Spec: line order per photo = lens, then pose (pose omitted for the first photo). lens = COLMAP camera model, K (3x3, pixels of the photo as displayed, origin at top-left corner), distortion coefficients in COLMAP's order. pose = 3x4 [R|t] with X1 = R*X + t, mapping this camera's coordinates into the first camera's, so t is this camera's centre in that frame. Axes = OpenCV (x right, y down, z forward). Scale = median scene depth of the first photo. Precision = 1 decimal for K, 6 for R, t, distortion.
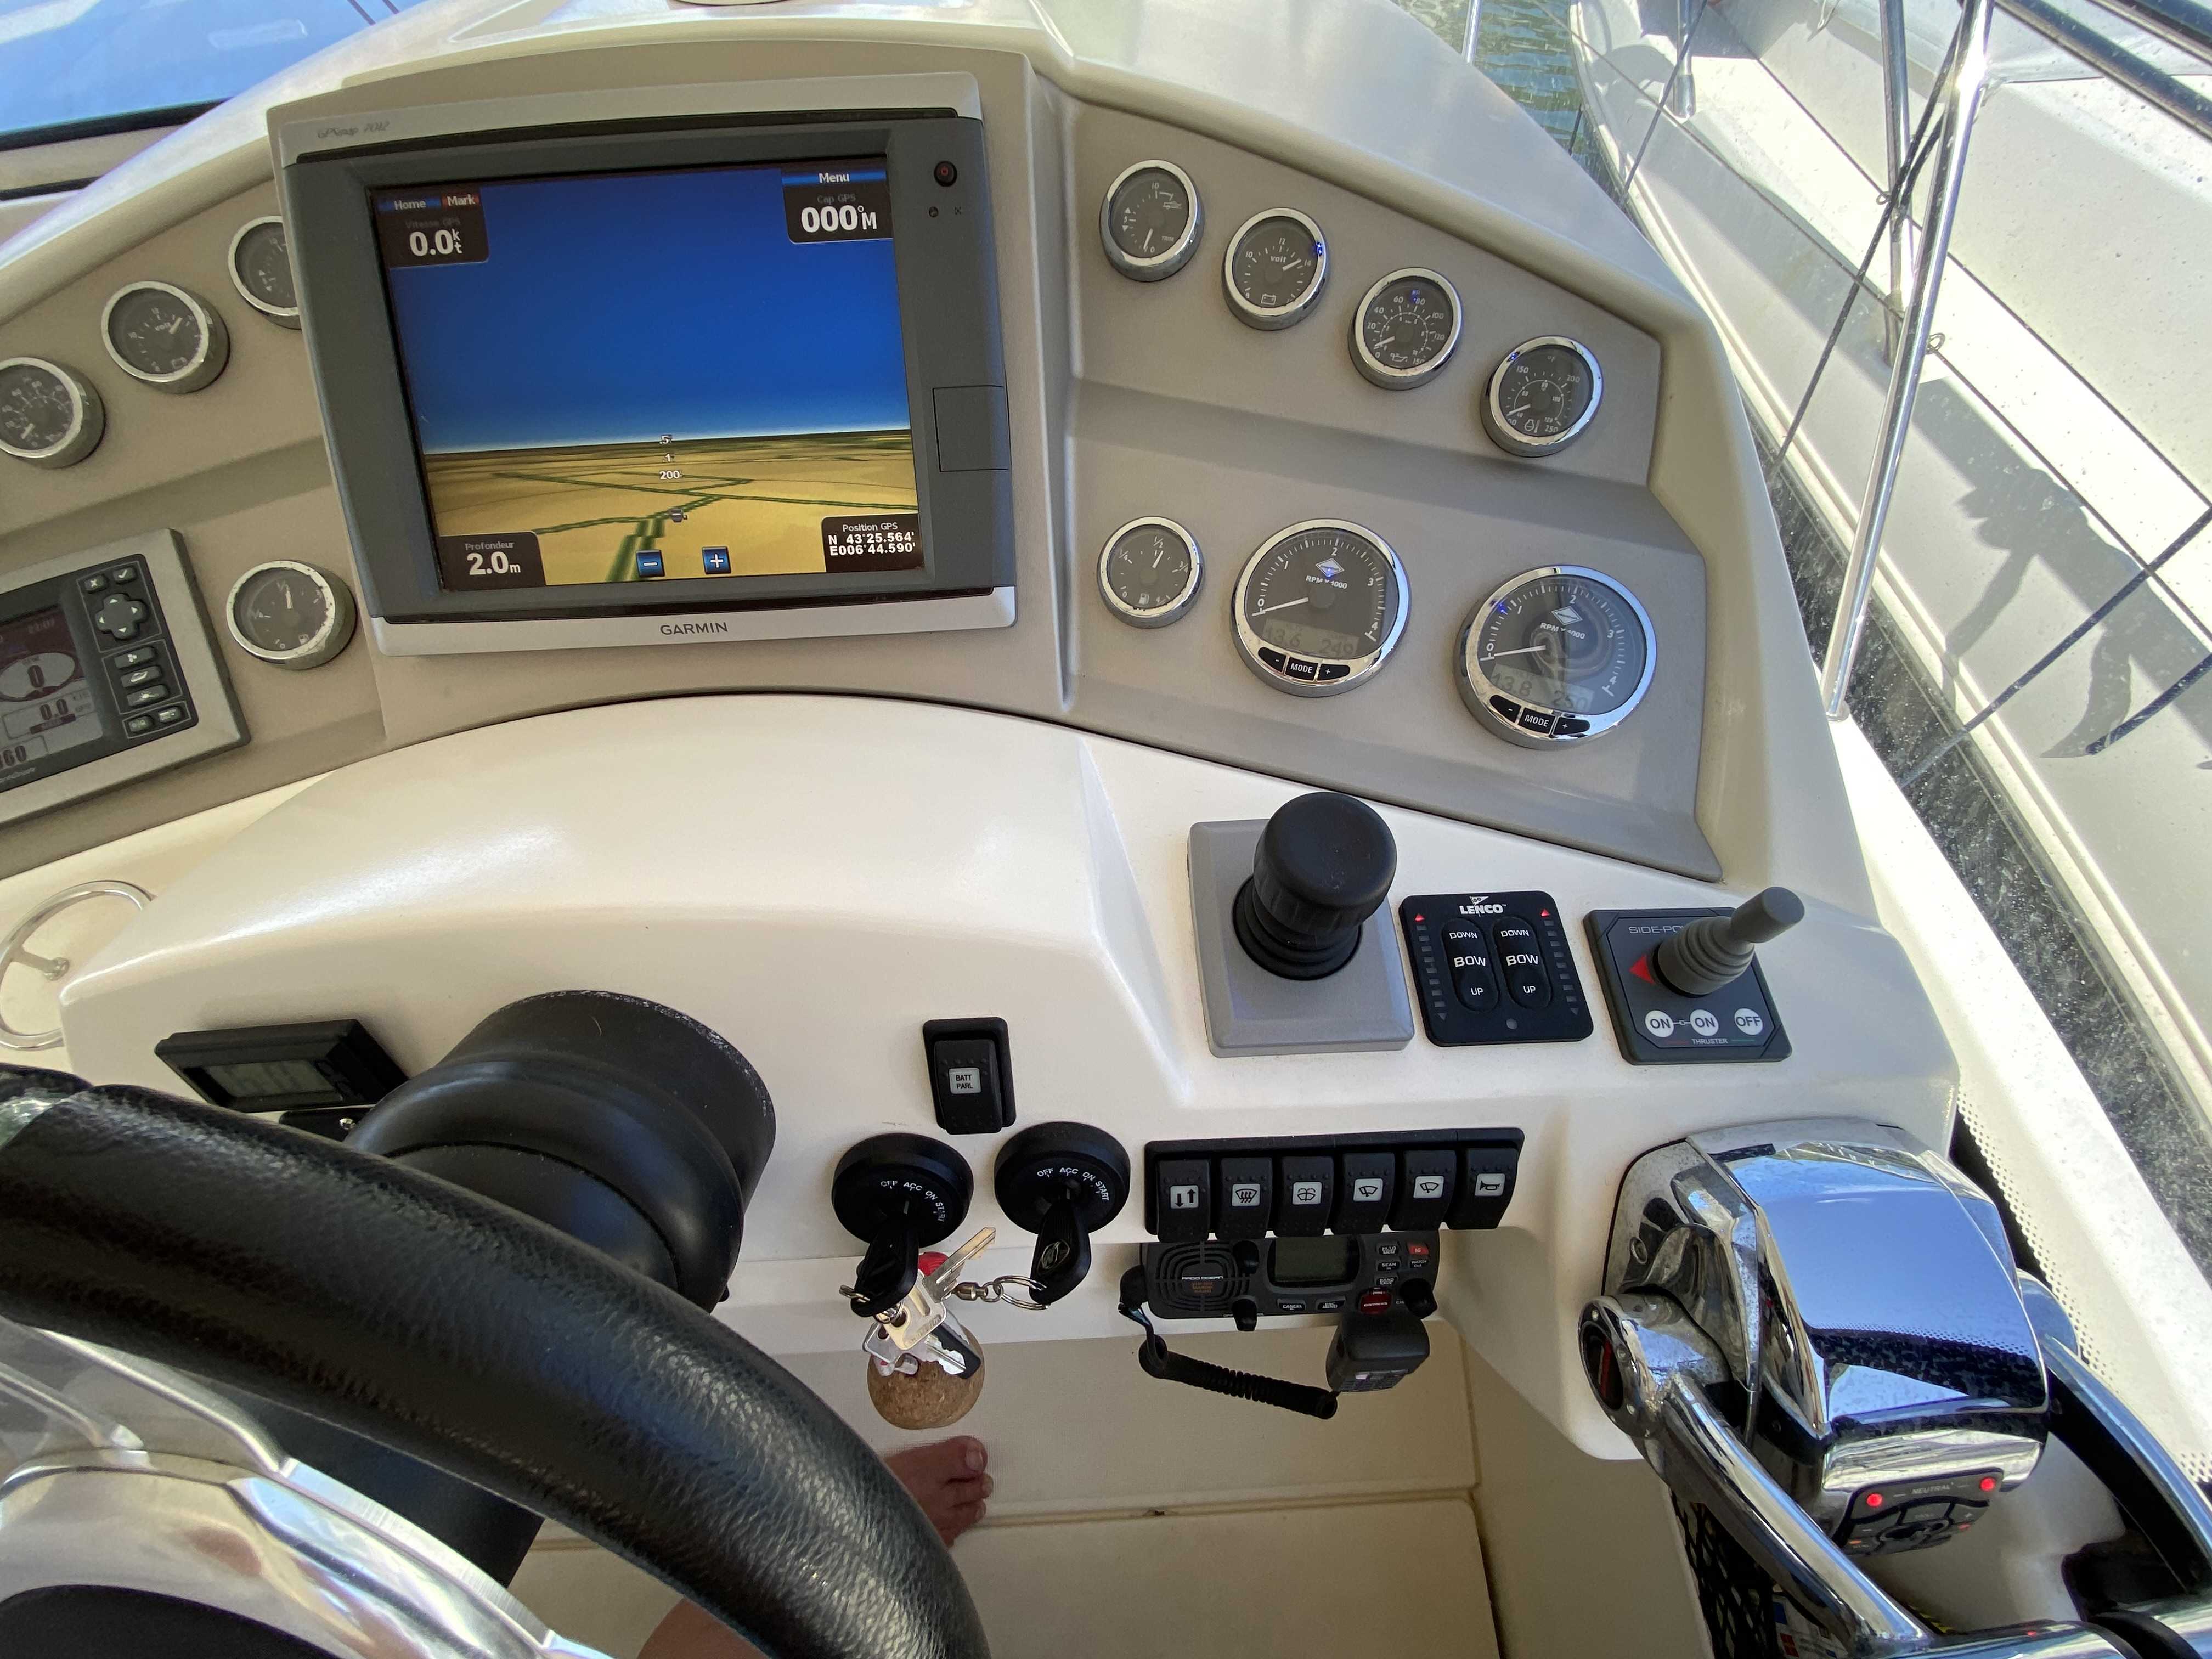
lens RADIAL K [[904.2, 0, 1103.1], [0, 904.2, 827.2], [0, 0, 1]] dist [0.021642, -0.022002]
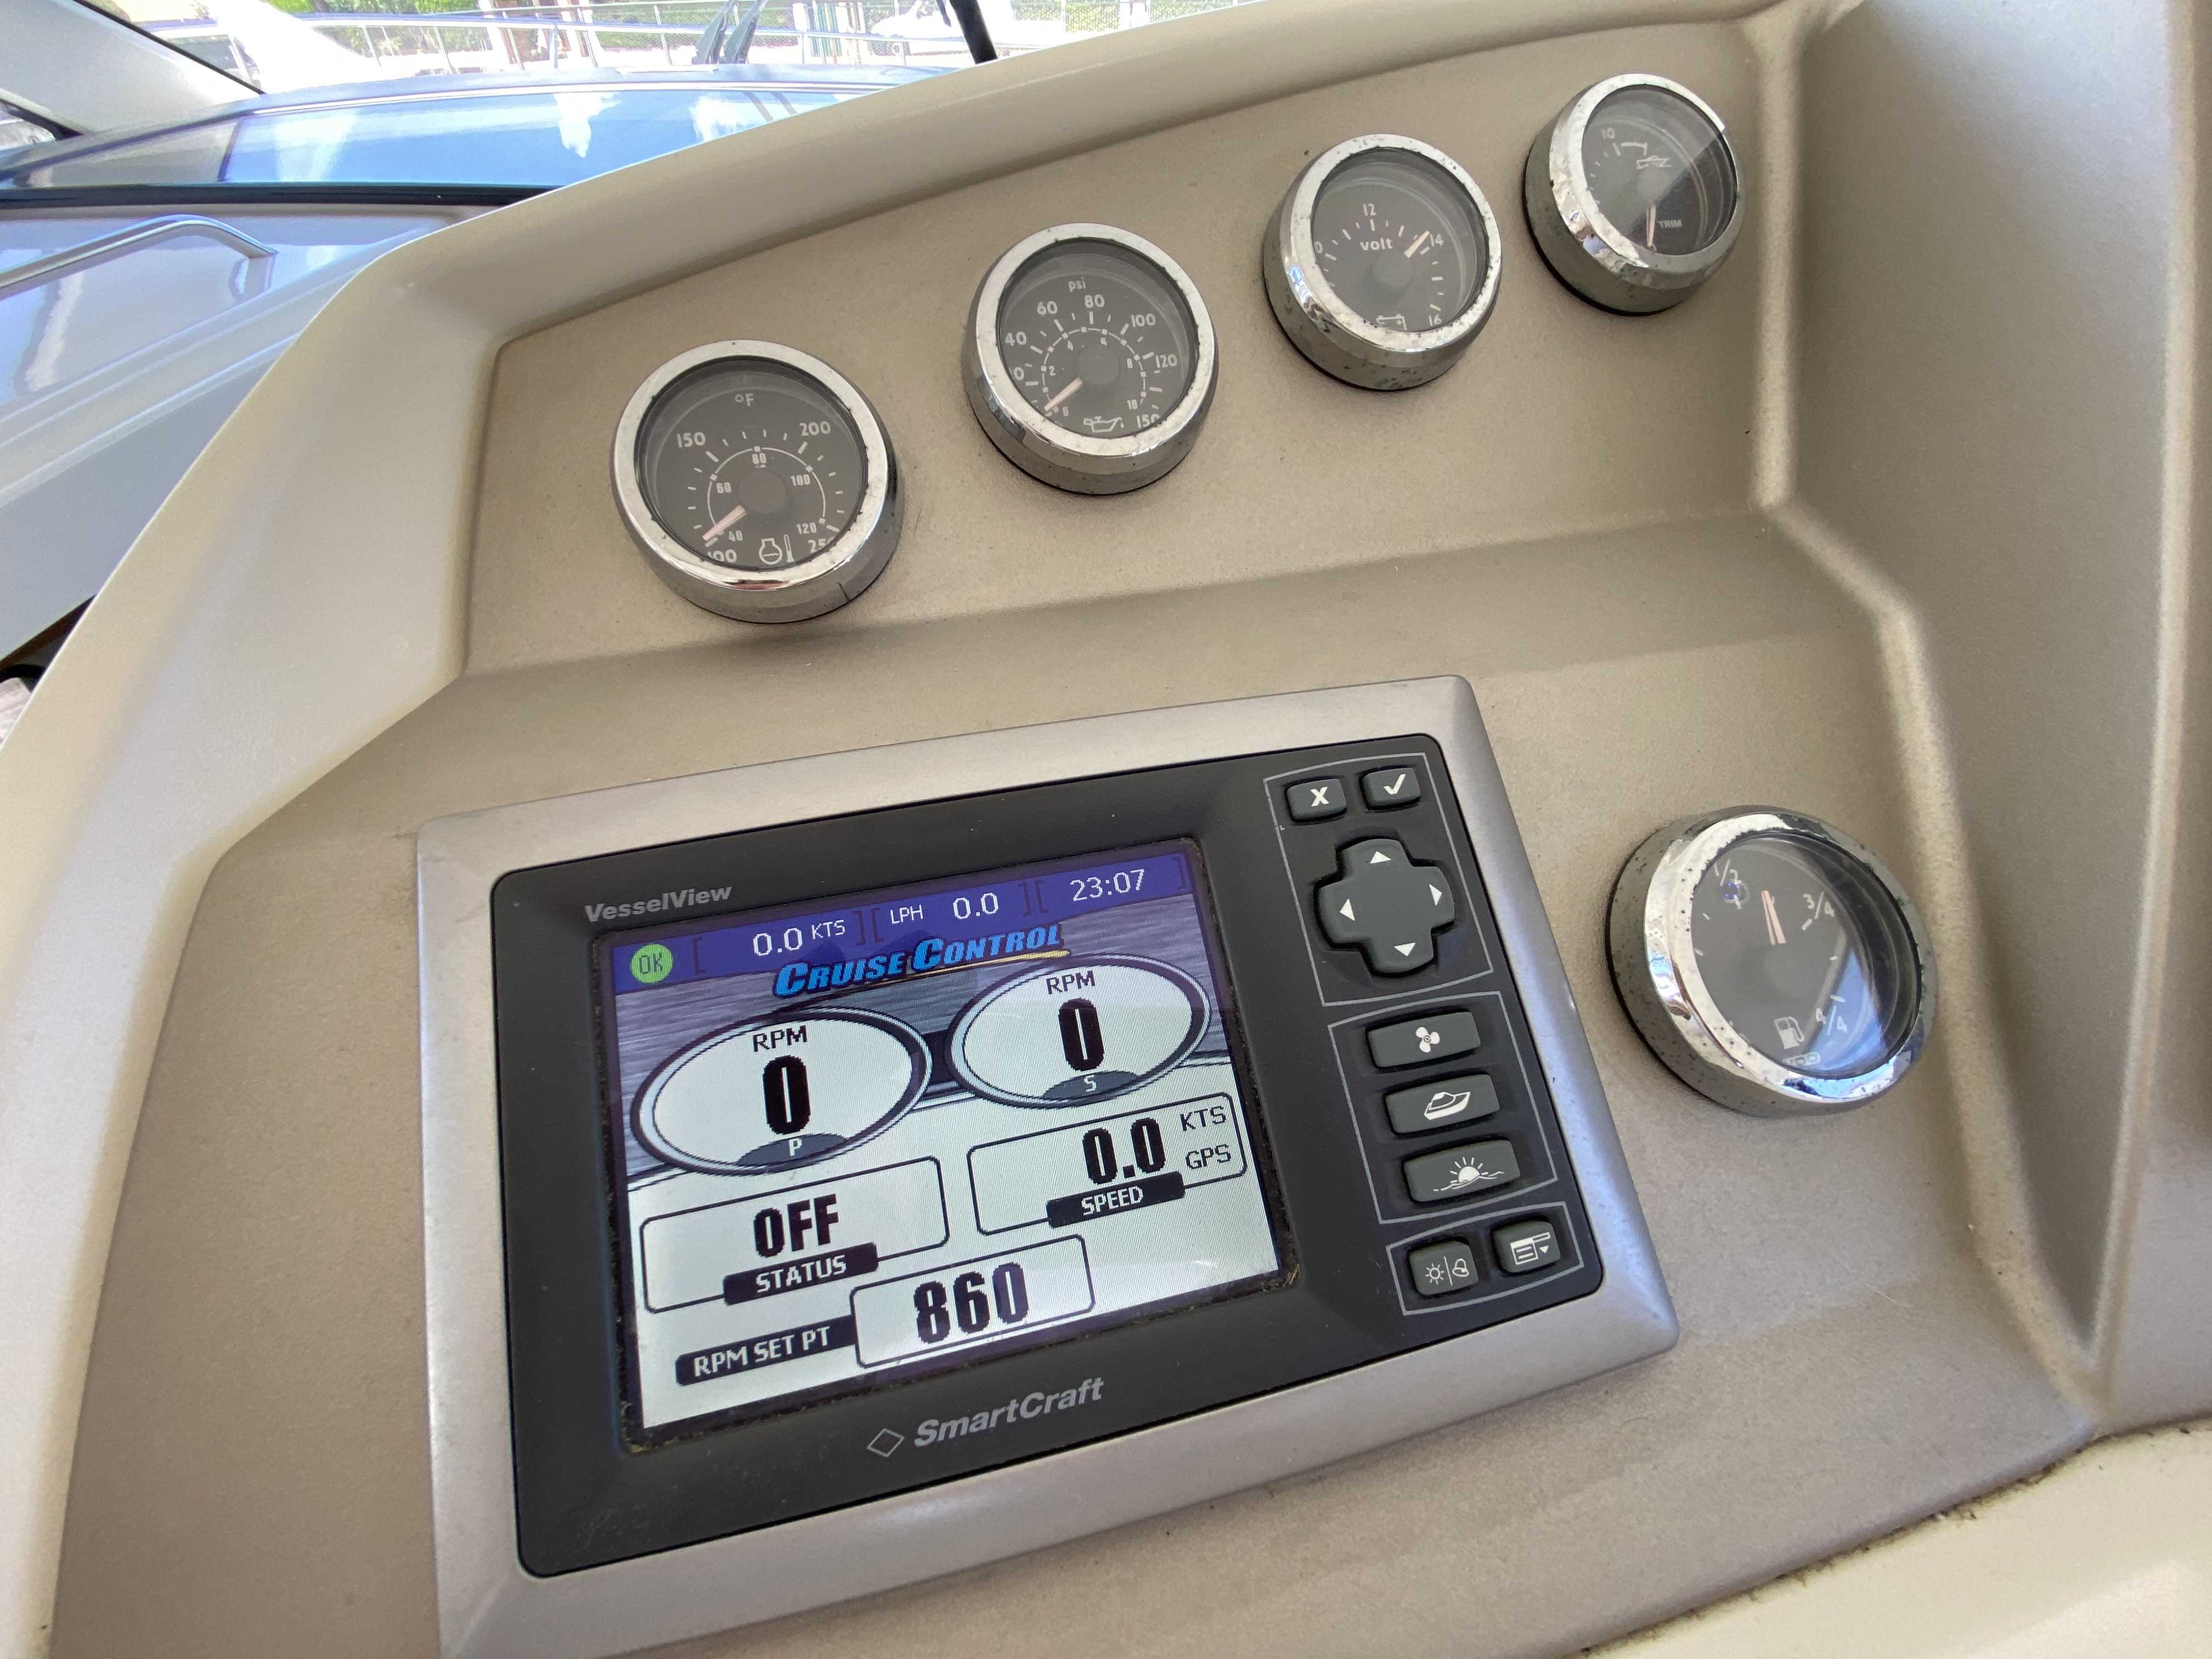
lens RADIAL K [[904.2, 0, 1103.1], [0, 904.2, 827.2], [0, 0, 1]] dist [0.021642, -0.022002]
pose [[0.986563, 0.144524, -0.076199, -1.301841], [-0.158101, 0.962102, -0.222180, -0.188317], [0.041201, 0.231242, 0.972024, 0.728702]]
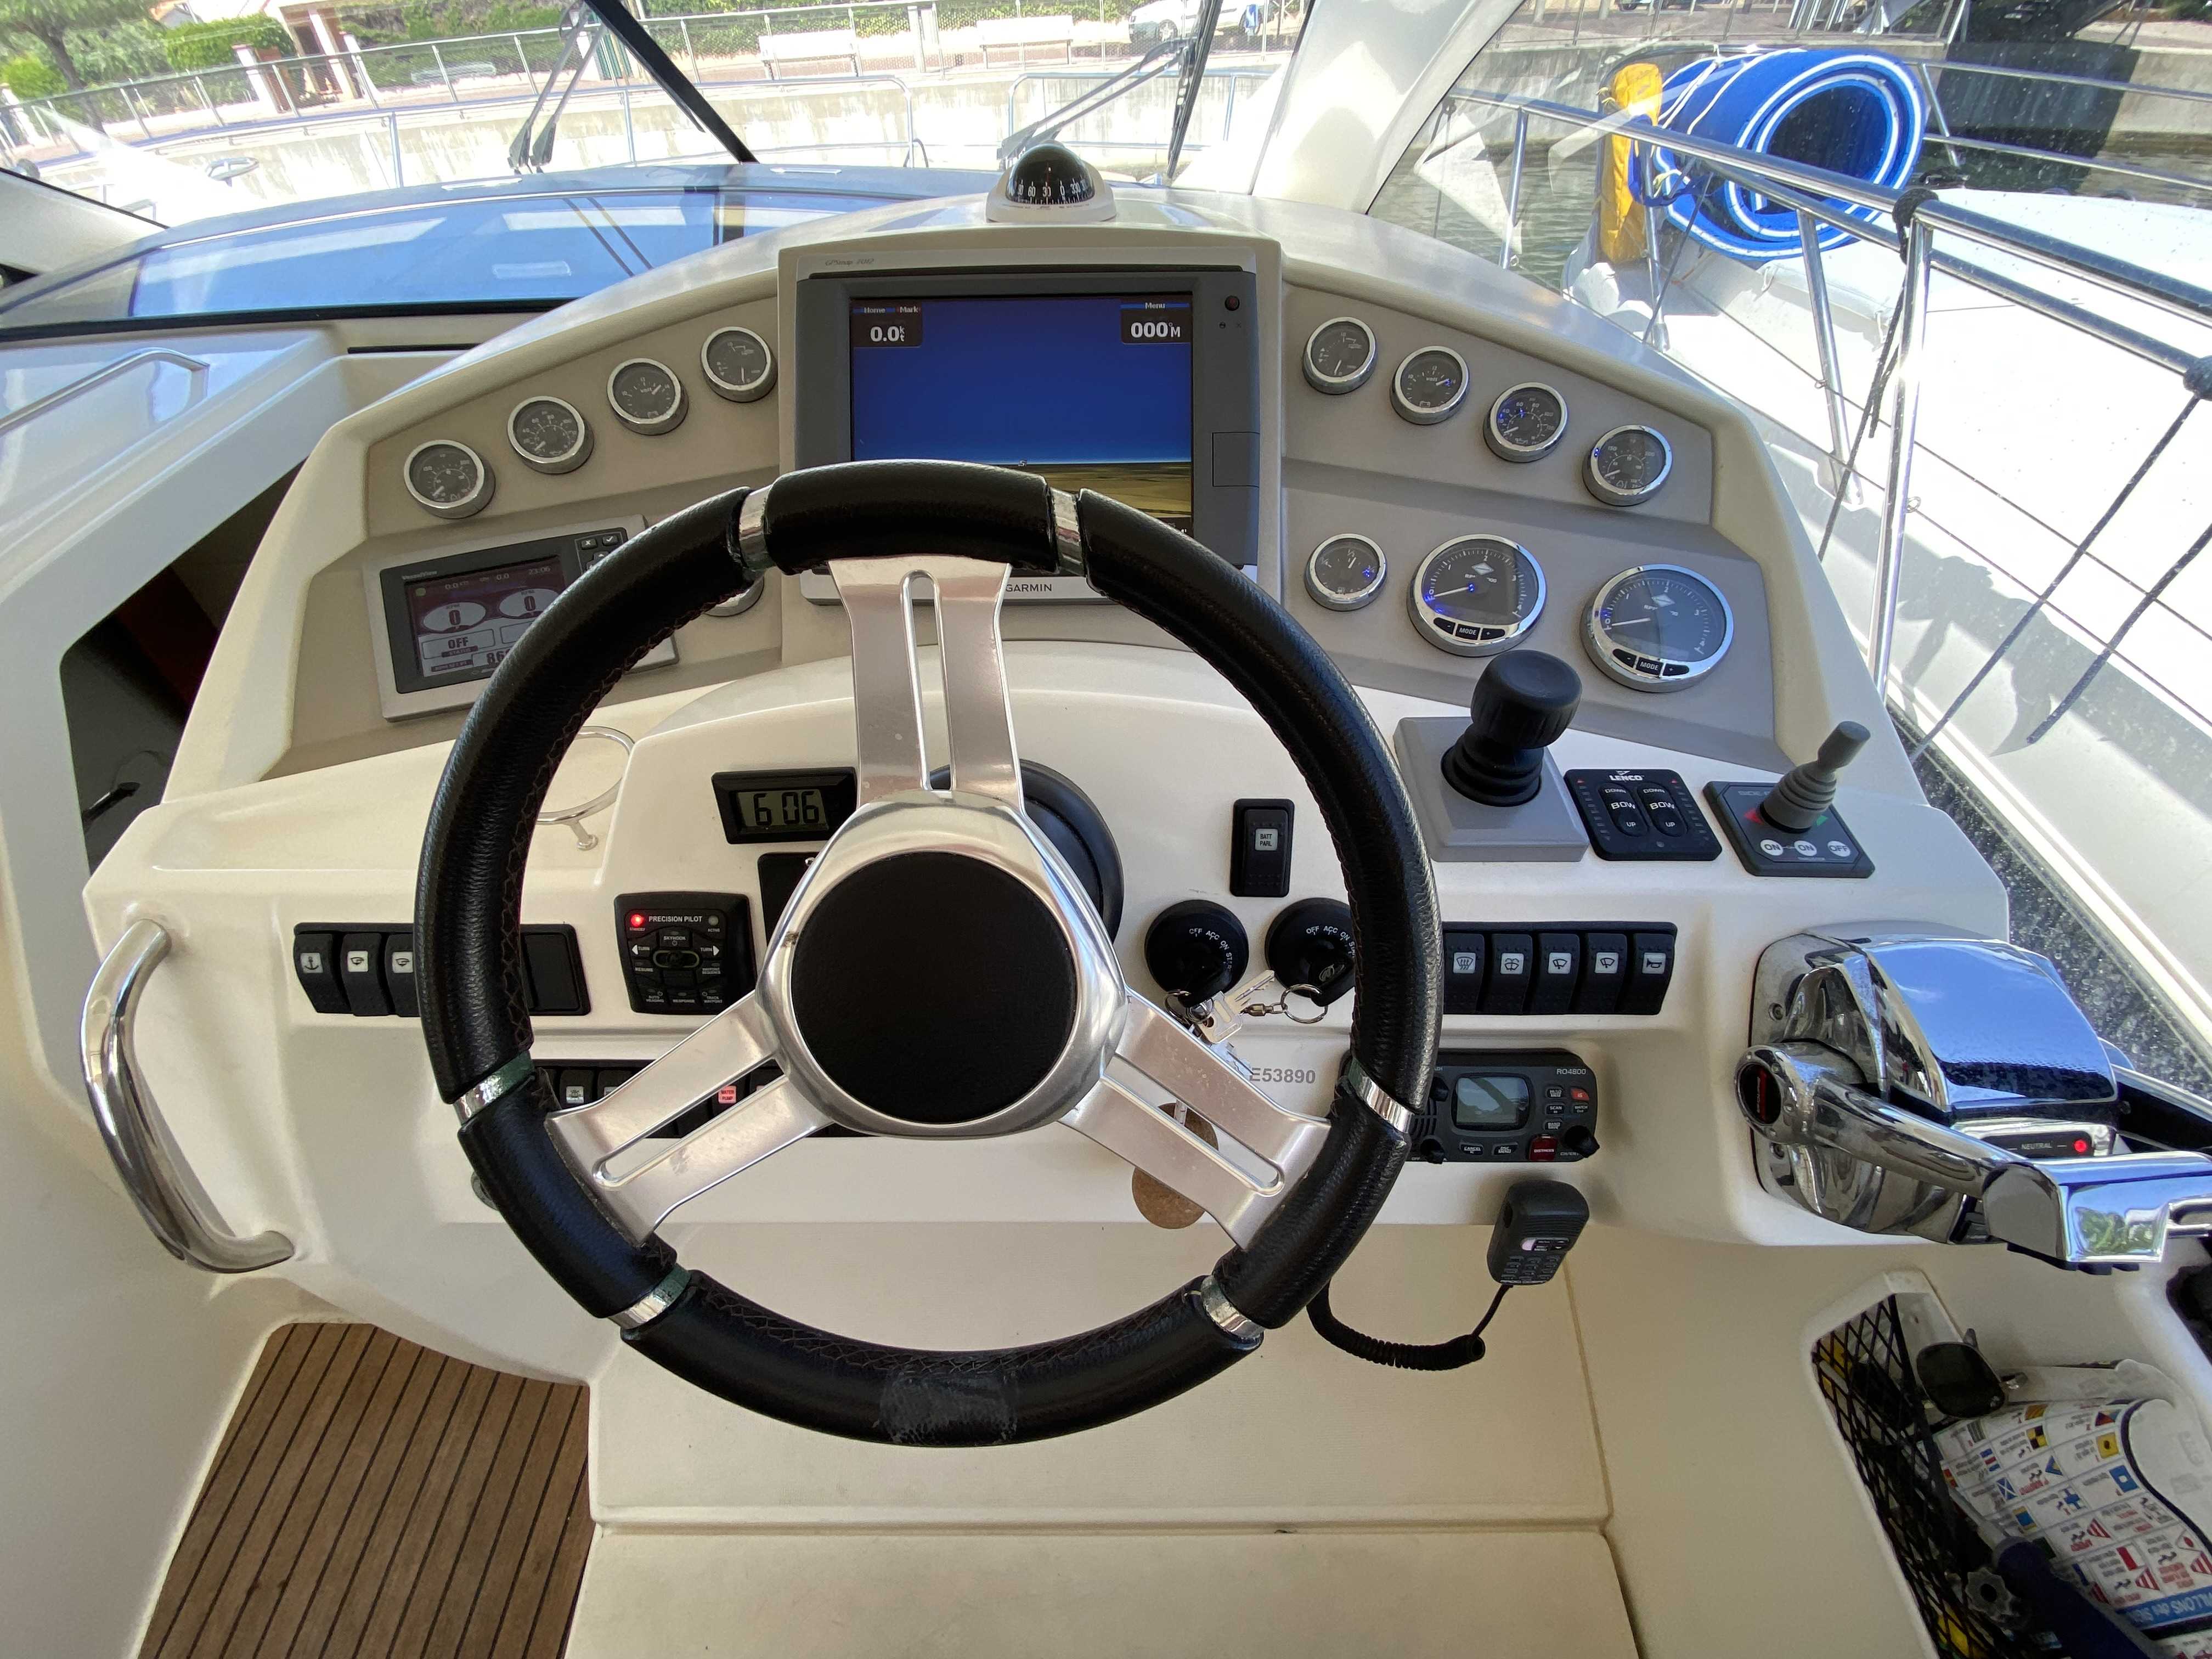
lens RADIAL K [[904.2, 0, 1103.1], [0, 904.2, 827.2], [0, 0, 1]] dist [0.021642, -0.022002]
pose [[0.998800, 0.042243, -0.024797, -0.305480], [-0.046671, 0.974403, -0.219912, 0.473794], [0.014873, 0.220806, 0.975204, -0.293556]]
